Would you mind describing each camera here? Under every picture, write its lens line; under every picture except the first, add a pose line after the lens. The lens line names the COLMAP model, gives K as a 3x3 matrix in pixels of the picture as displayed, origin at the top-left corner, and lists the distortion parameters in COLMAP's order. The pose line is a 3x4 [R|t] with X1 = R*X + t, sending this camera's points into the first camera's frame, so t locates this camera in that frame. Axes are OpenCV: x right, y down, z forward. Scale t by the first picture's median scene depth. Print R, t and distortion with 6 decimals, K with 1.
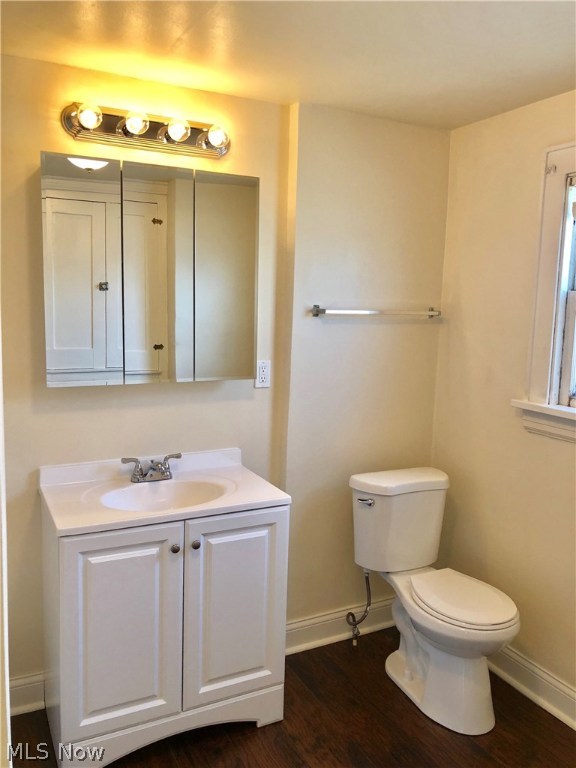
lens RADIAL K [[634.4, 0, 287.1], [0, 634.4, 381.3], [0, 0, 1]] dist [0.028058, -0.017113]
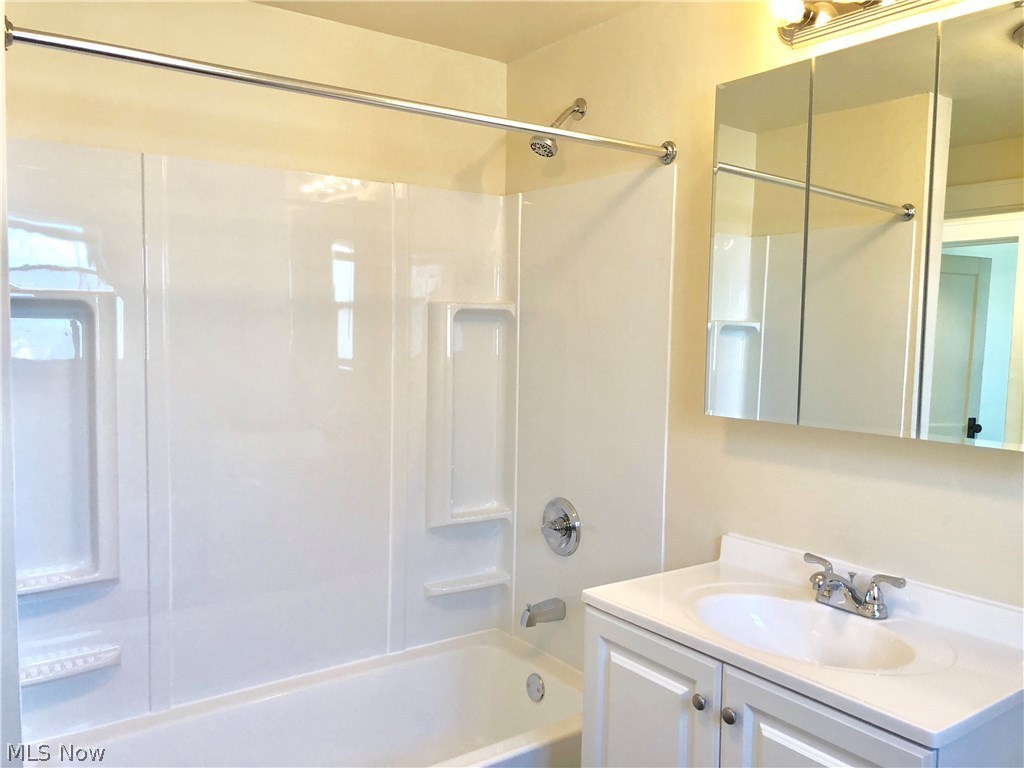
lens RADIAL K [[845.8, 0, 511.9], [0, 845.8, 379.8], [0, 0, 1]] dist [0.028058, -0.017113]
pose [[0.154267, 0.039109, -0.987255, 0.515597], [-0.139903, 0.990013, 0.017357, -0.014806], [0.978074, 0.135442, 0.158198, 0.634273]]
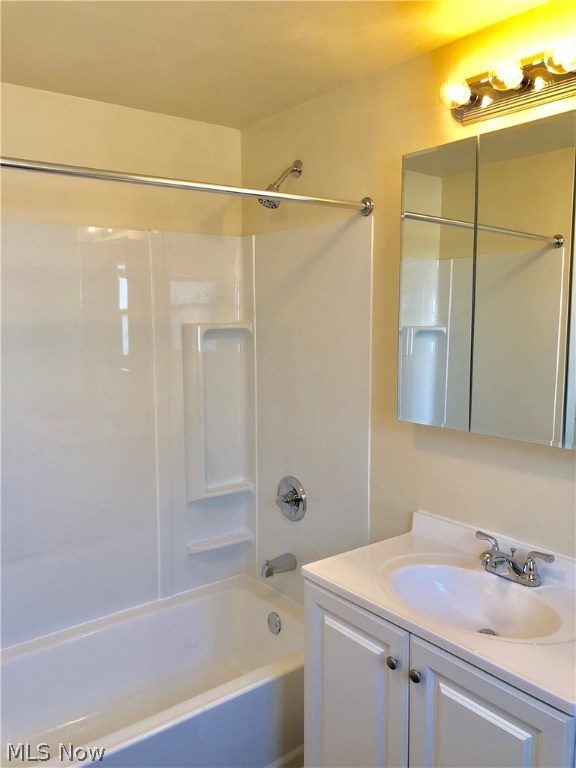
lens RADIAL K [[634.4, 0, 287.1], [0, 634.4, 381.3], [0, 0, 1]] dist [0.028058, -0.017113]
pose [[0.183886, 0.079139, -0.979757, 0.458268], [-0.117121, 0.991417, 0.058099, -0.077107], [0.975945, 0.104067, 0.191576, 0.671226]]
